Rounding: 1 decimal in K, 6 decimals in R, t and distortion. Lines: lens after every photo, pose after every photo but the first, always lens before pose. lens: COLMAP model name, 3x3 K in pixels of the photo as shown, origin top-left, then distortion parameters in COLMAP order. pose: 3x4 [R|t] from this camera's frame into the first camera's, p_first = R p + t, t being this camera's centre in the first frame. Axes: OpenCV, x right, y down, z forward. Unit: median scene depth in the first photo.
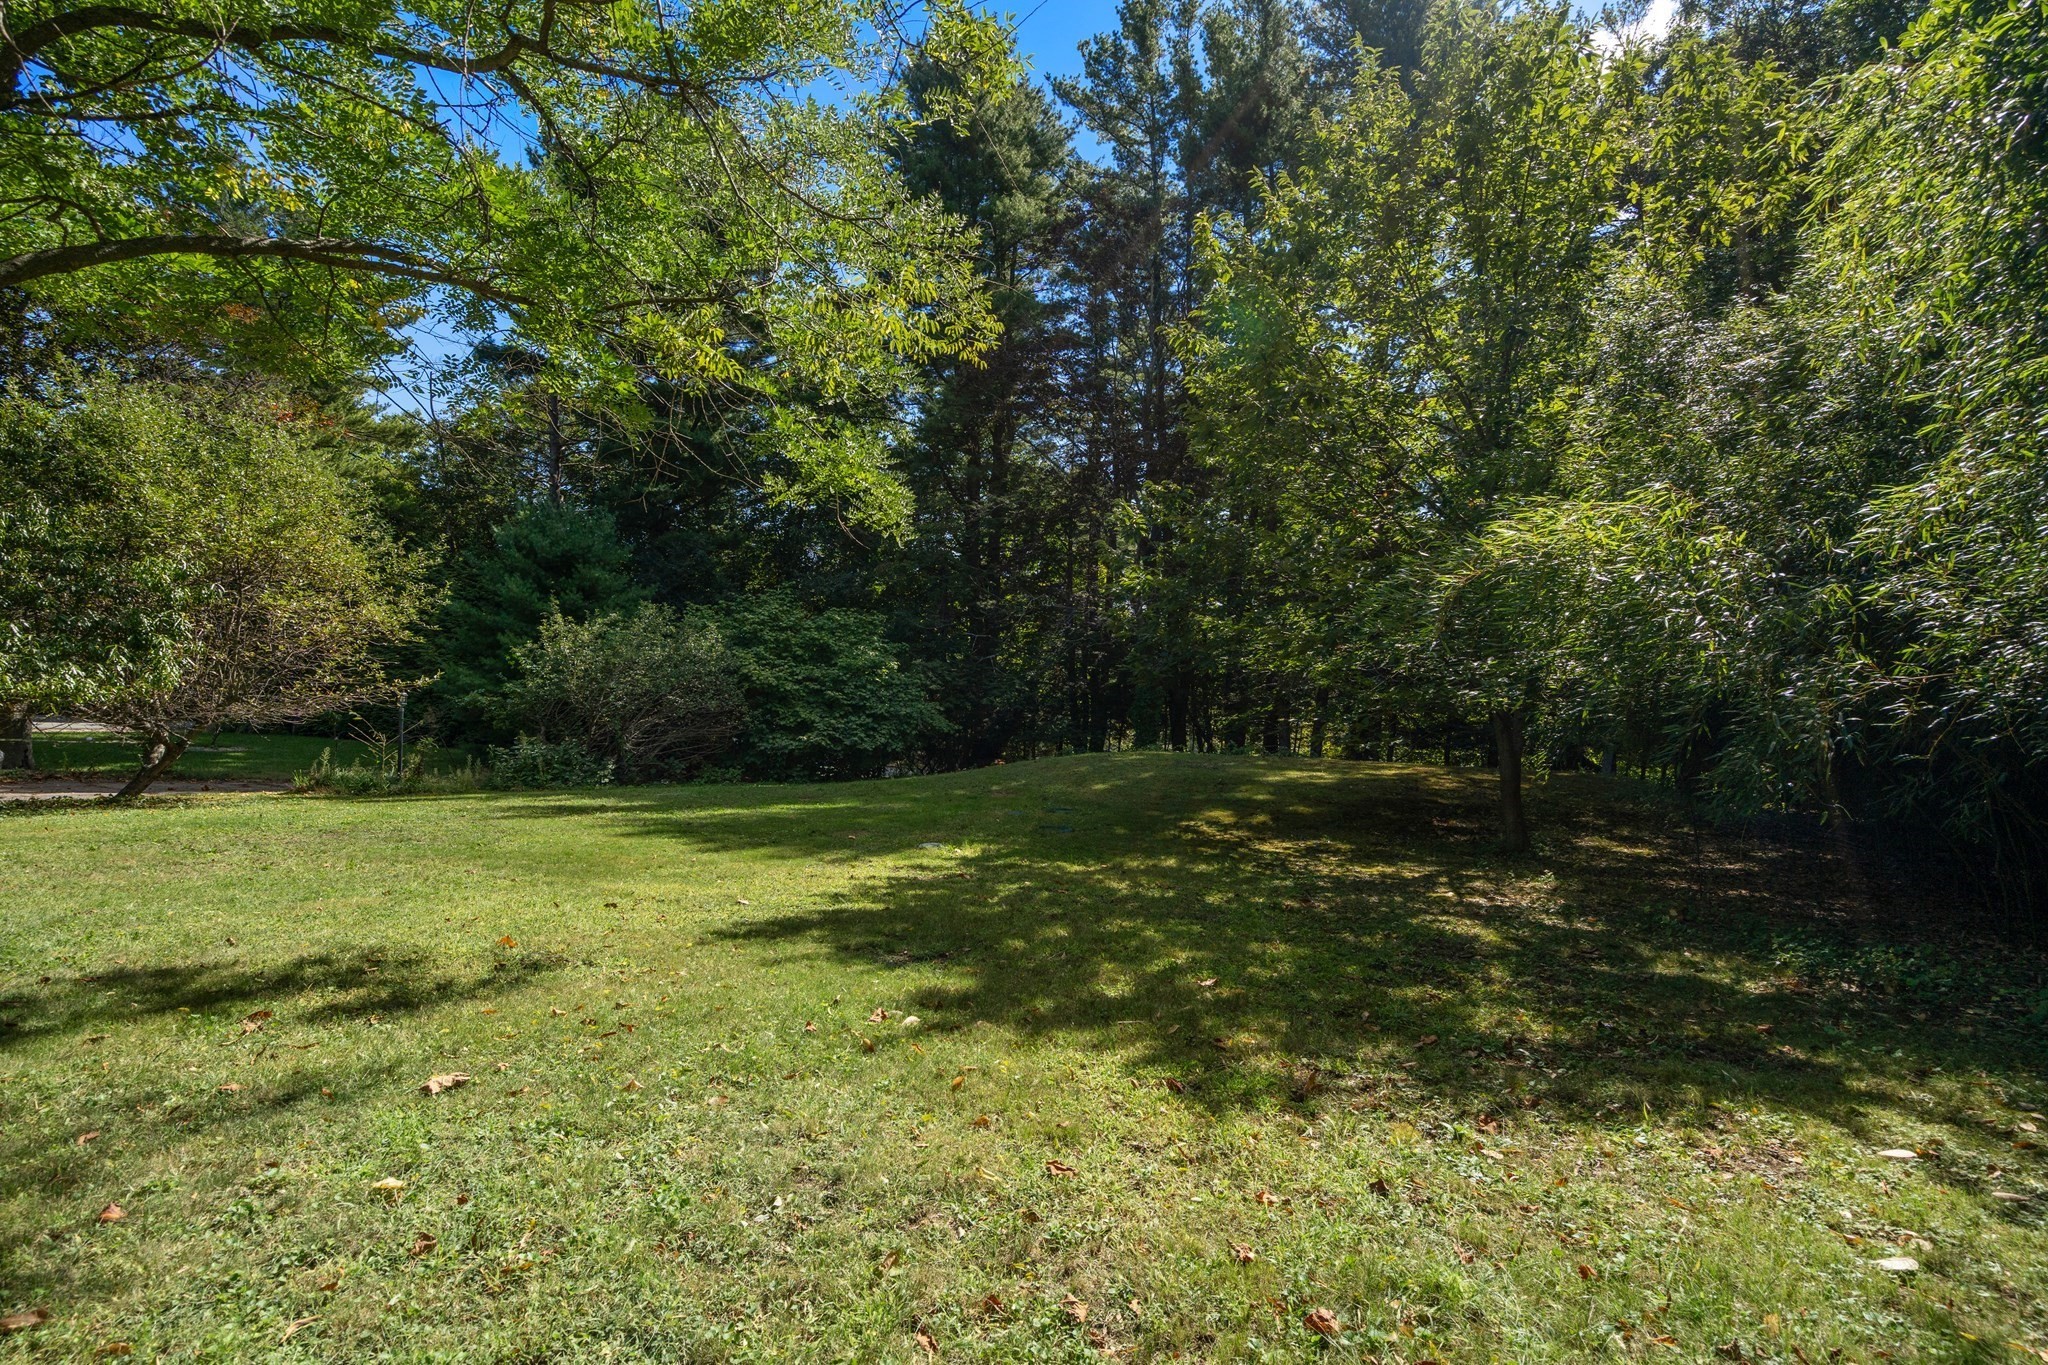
lens RADIAL K [[1148.8, 0, 1024.0], [0, 1148.8, 682.5], [0, 0, 1]] dist [-0.000692, 0.000109]
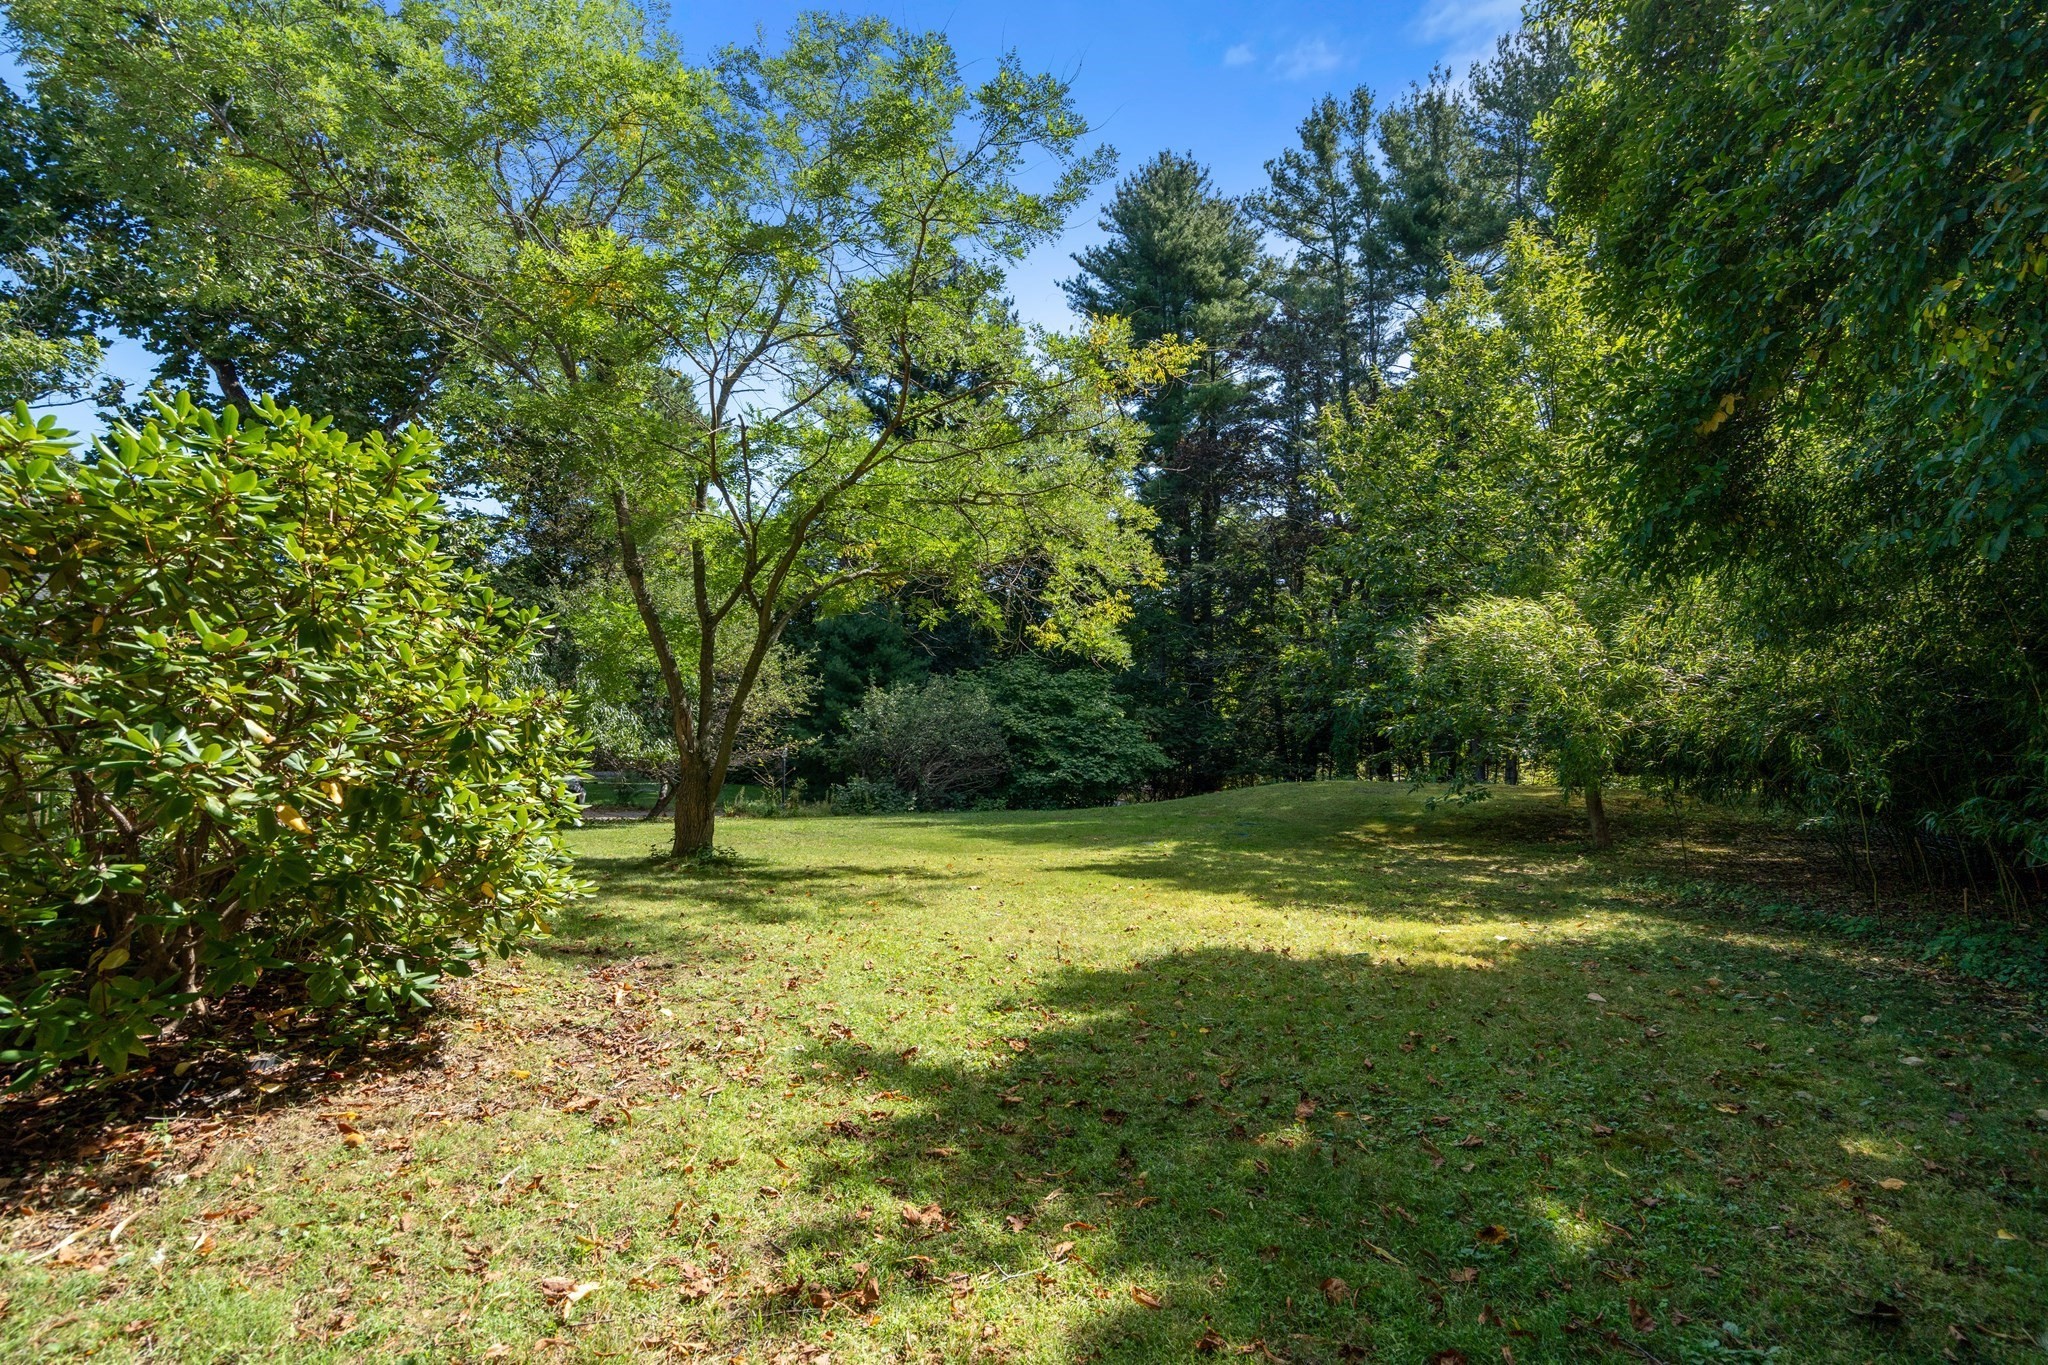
lens RADIAL K [[1148.8, 0, 1024.0], [0, 1148.8, 682.5], [0, 0, 1]] dist [-0.000692, 0.000109]
pose [[0.980409, -0.035353, -0.193775, 0.018893], [0.029278, 0.998989, -0.034125, -0.007419], [0.194785, 0.027783, 0.980452, -0.174433]]
